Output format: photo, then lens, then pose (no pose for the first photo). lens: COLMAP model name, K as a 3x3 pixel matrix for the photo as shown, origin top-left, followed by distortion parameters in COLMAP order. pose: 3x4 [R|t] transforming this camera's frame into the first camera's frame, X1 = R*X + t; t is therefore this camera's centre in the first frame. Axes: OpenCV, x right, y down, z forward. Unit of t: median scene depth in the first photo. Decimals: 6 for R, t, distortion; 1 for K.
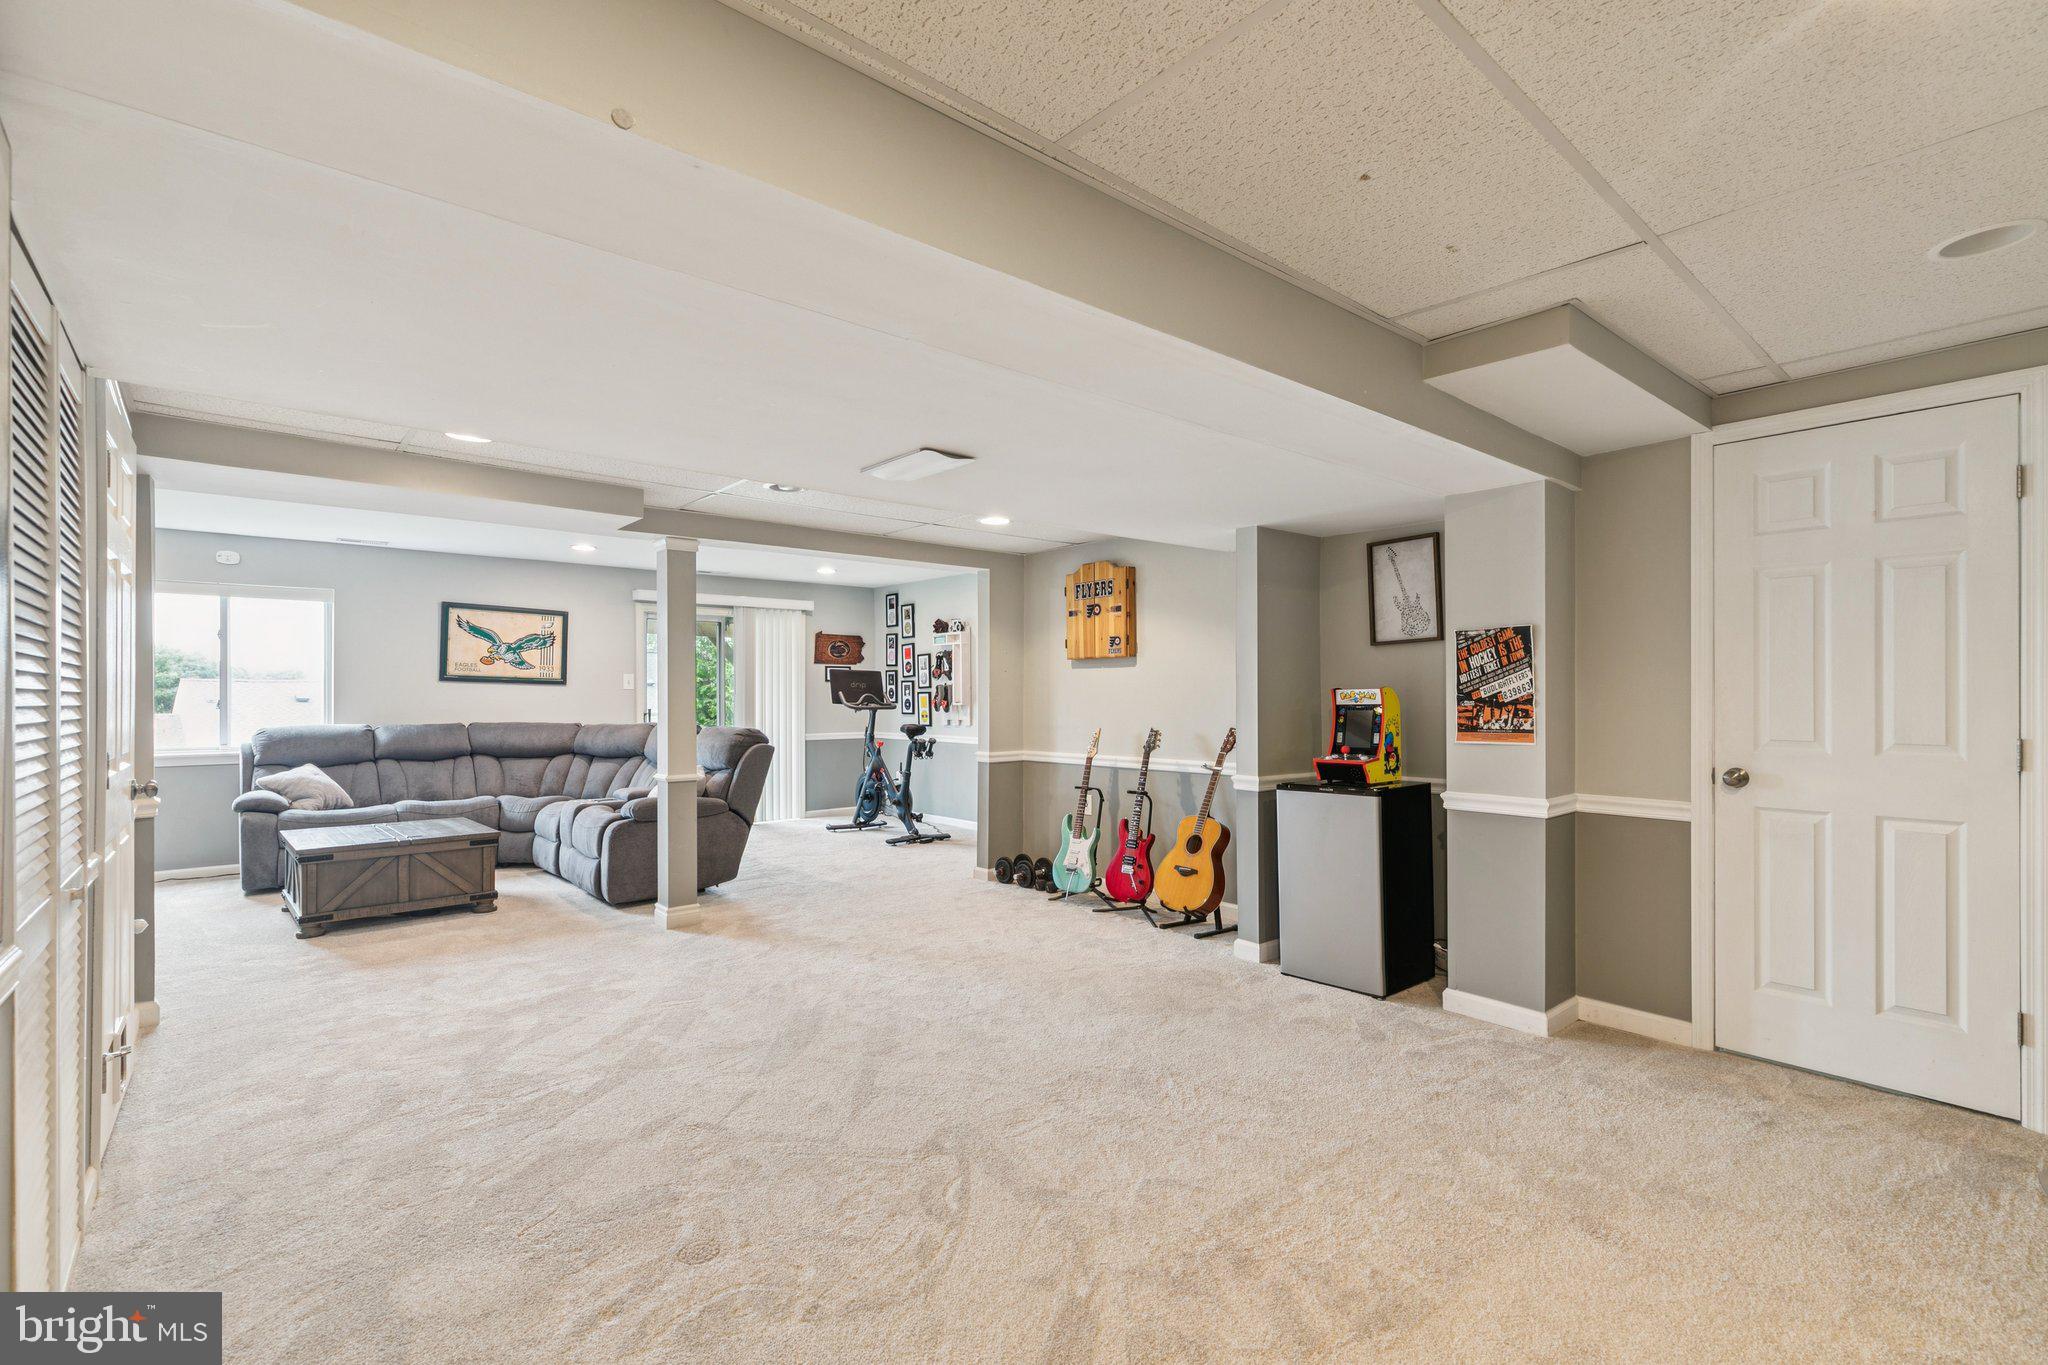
lens RADIAL K [[929.6, 0, 1028.3], [0, 929.6, 690.5], [0, 0, 1]] dist [0.001136, -0.000303]
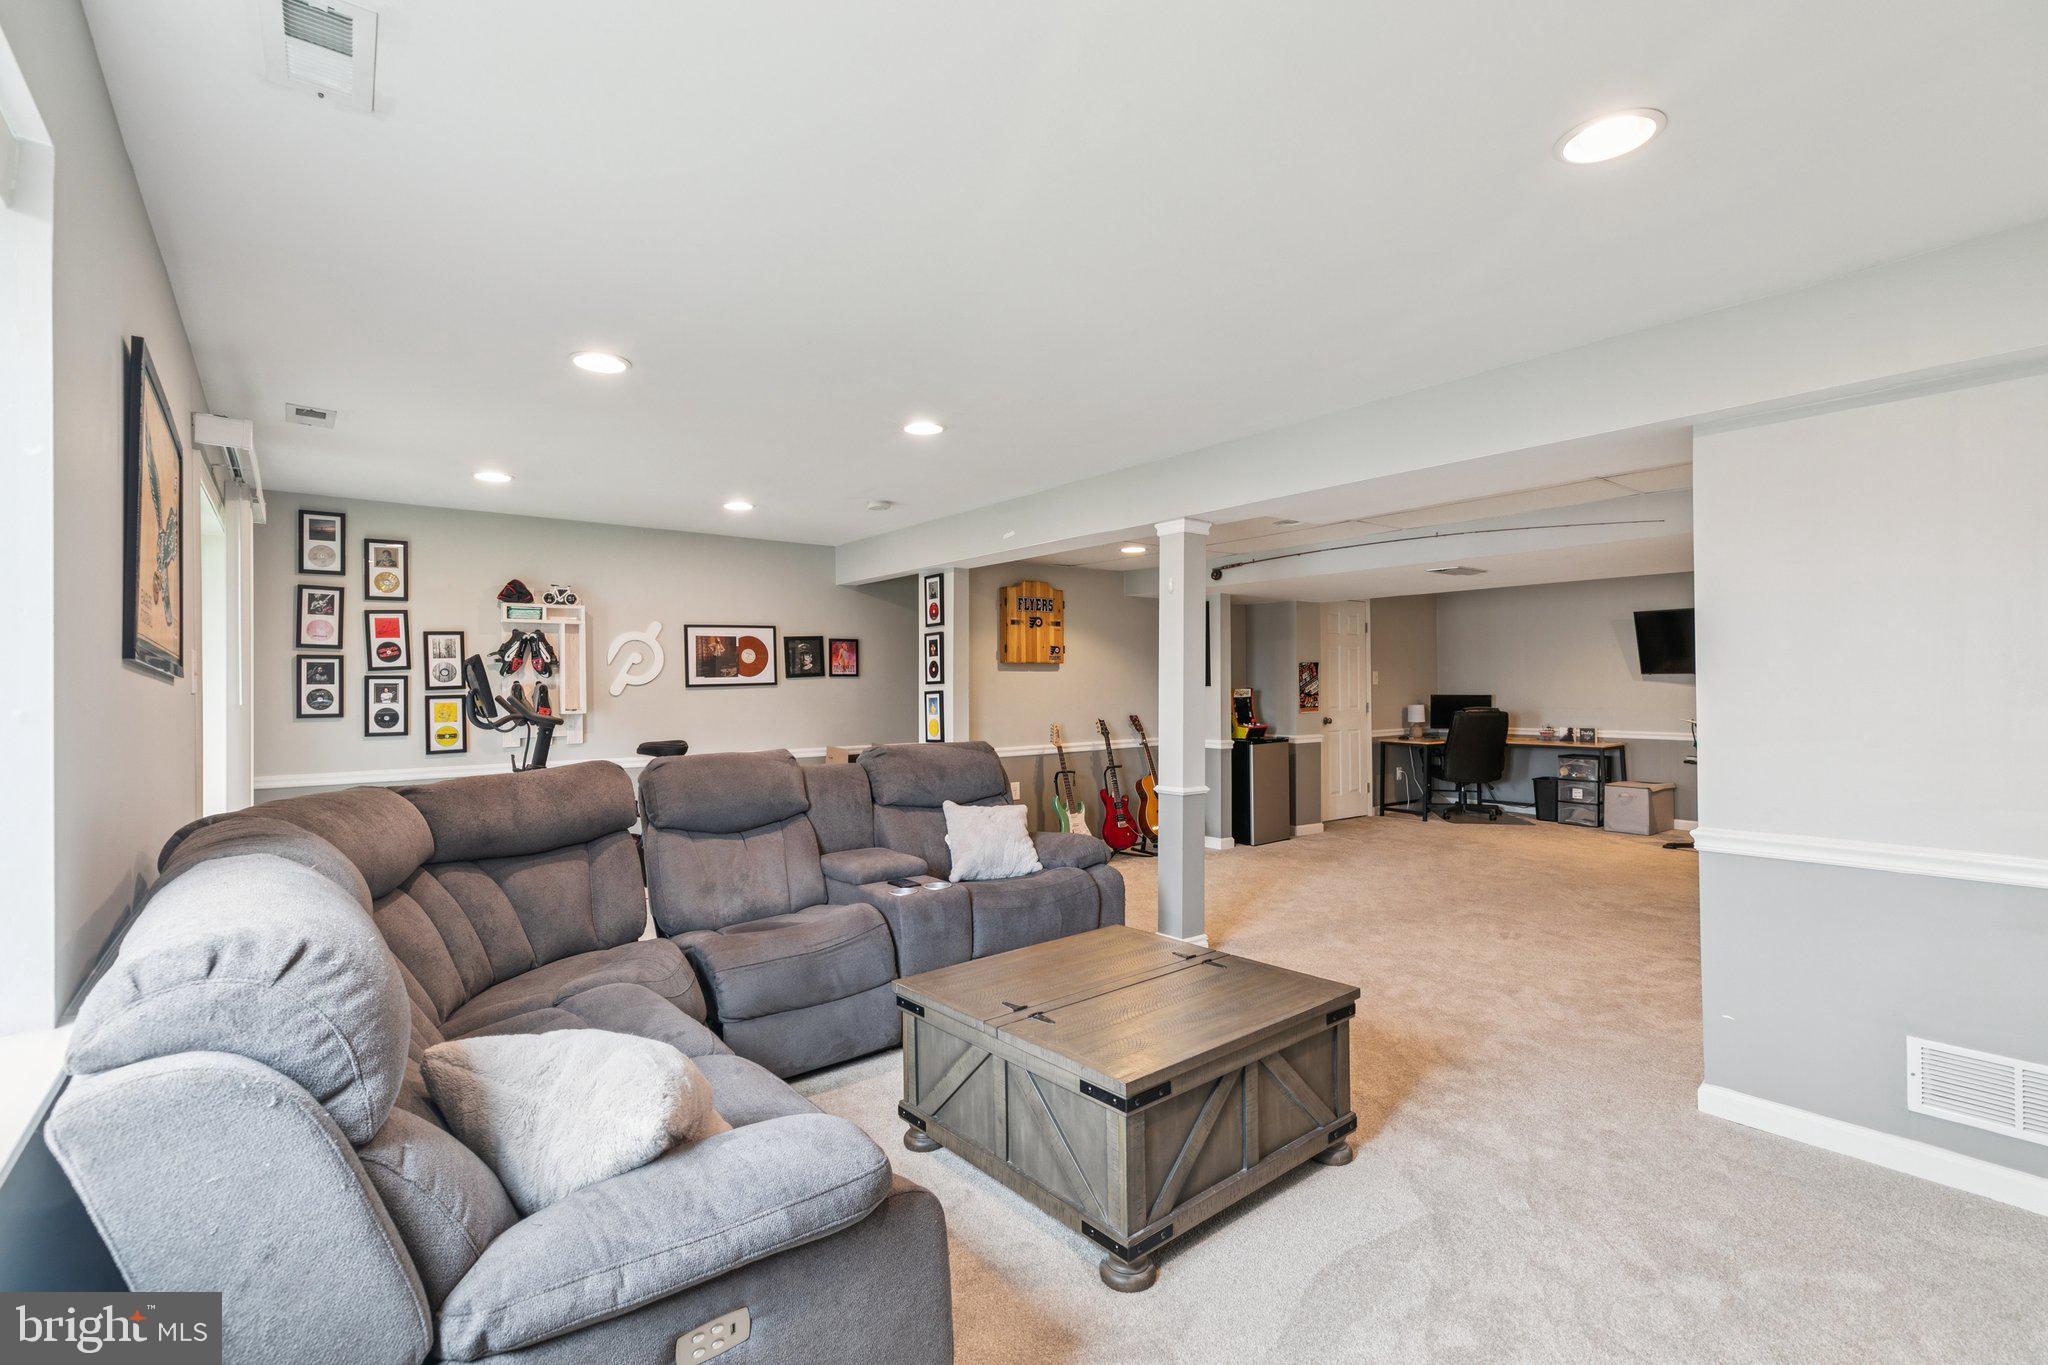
lens RADIAL K [[929.6, 0, 1028.3], [0, 929.6, 690.5], [0, 0, 1]] dist [0.001136, -0.000303]
pose [[0.021801, -0.000960, 0.999762, -1.099800], [0.005312, 0.999986, 0.000844, -0.001602], [-0.999748, 0.005293, 0.021806, 0.987530]]
